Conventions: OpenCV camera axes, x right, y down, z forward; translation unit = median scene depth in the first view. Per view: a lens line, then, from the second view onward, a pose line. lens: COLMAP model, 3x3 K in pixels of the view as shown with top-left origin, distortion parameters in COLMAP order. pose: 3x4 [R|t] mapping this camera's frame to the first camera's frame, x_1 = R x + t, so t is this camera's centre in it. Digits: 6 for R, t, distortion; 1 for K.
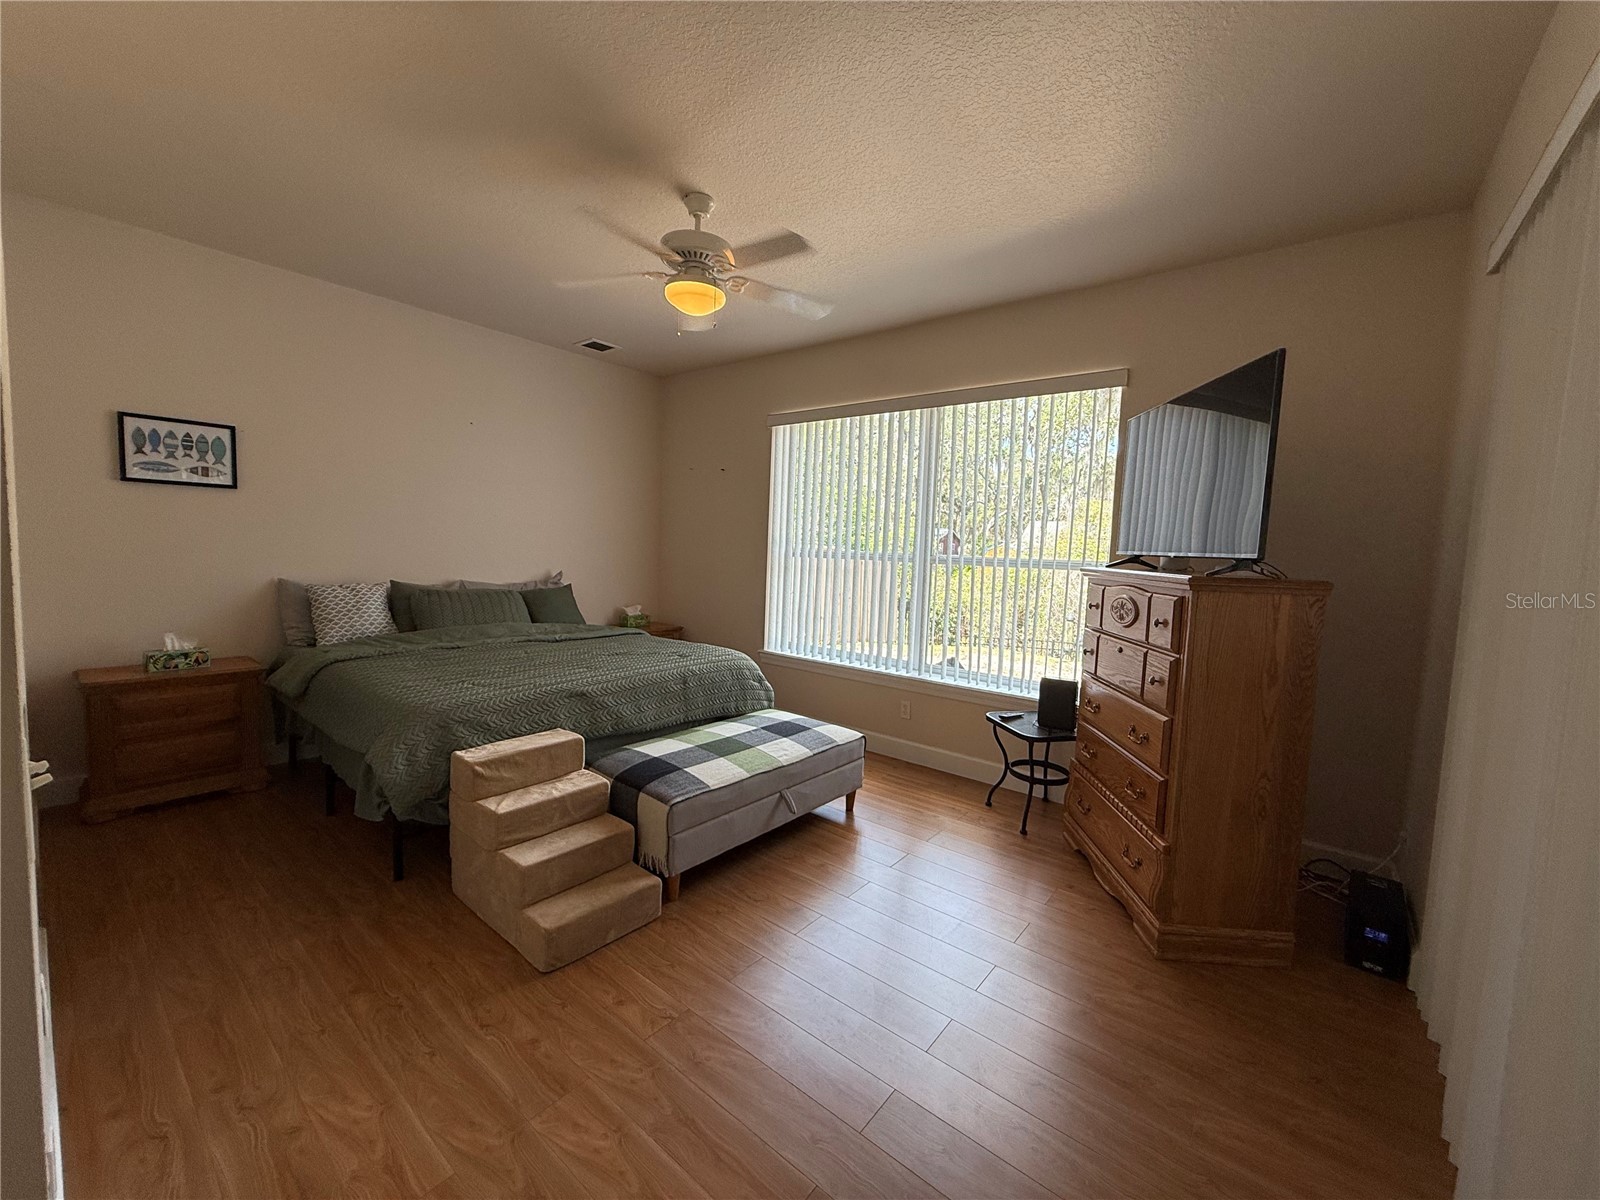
lens RADIAL K [[634.1, 0, 798.6], [0, 634.1, 604.1], [0, 0, 1]] dist [-0.000878, -0.000256]
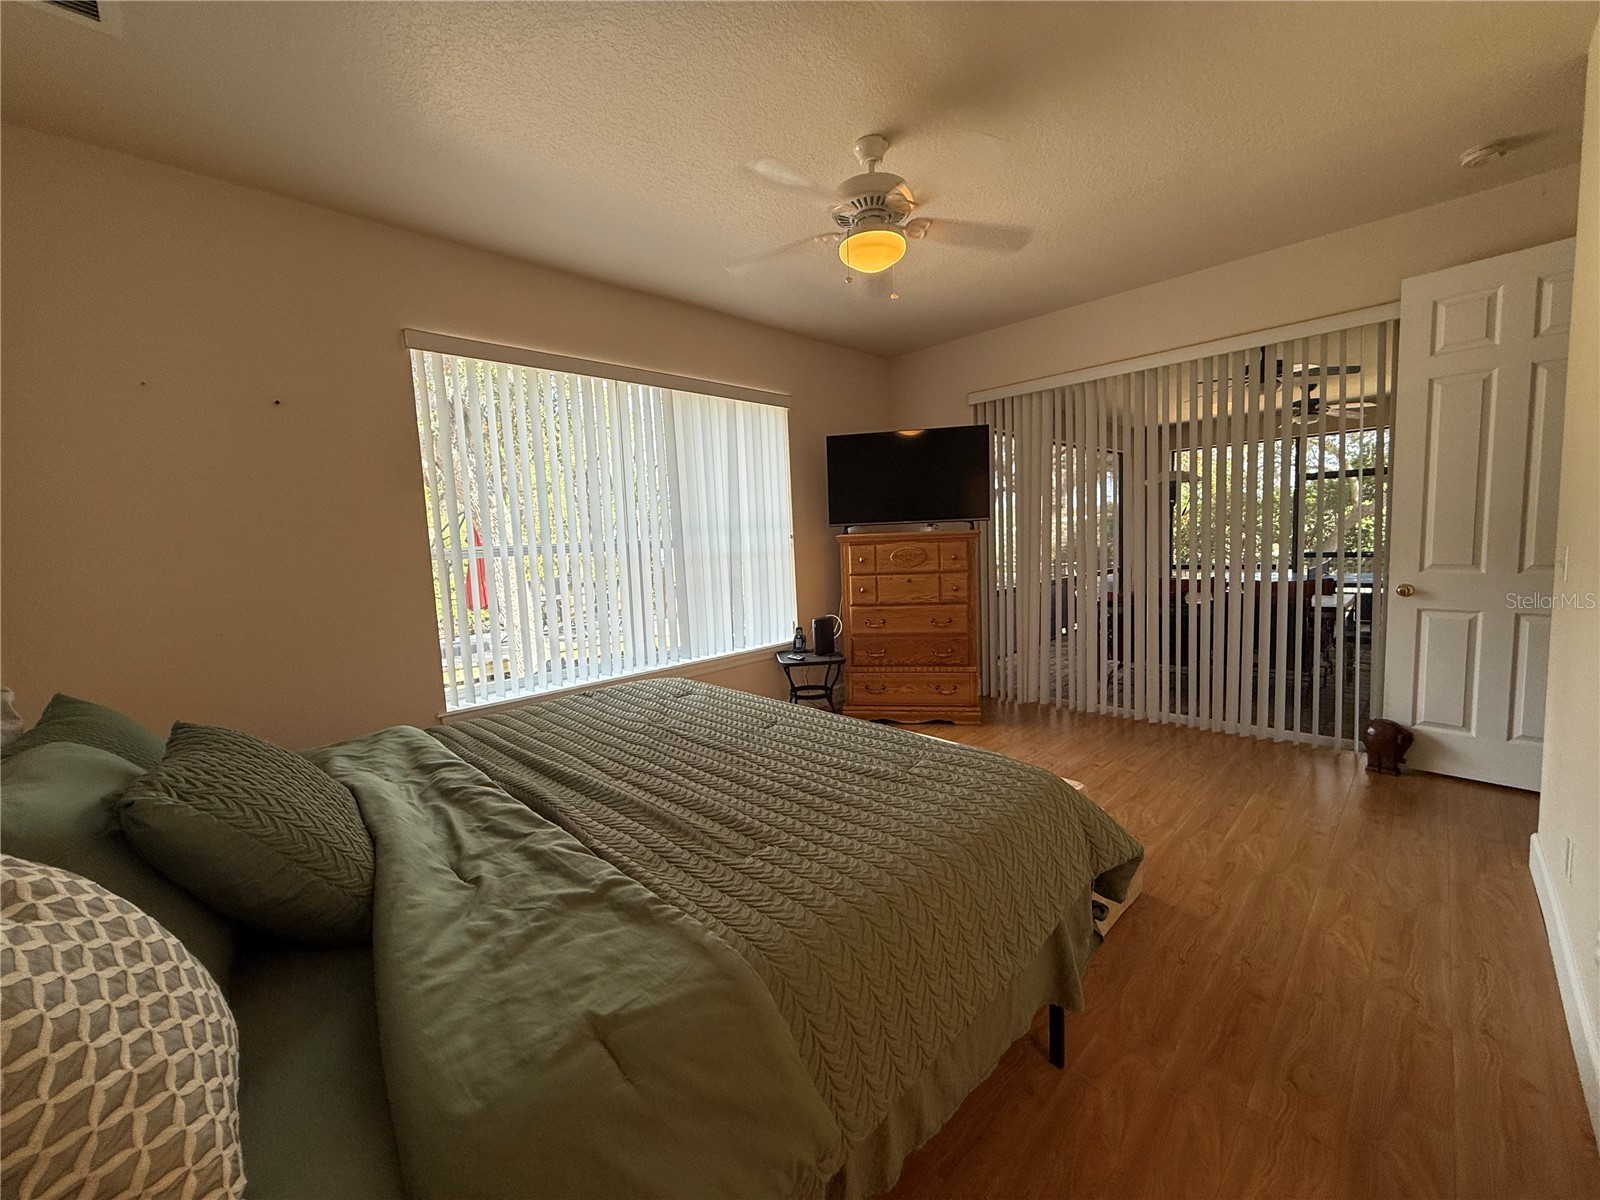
lens RADIAL K [[634.1, 0, 799.5], [0, 634.1, 600.6], [0, 0, 1]] dist [-0.000878, -0.000256]
pose [[0.091376, -0.133582, 0.986816, -0.744770], [0.130893, 0.983975, 0.121078, -0.075817], [-0.987177, 0.118103, 0.107396, 0.699289]]
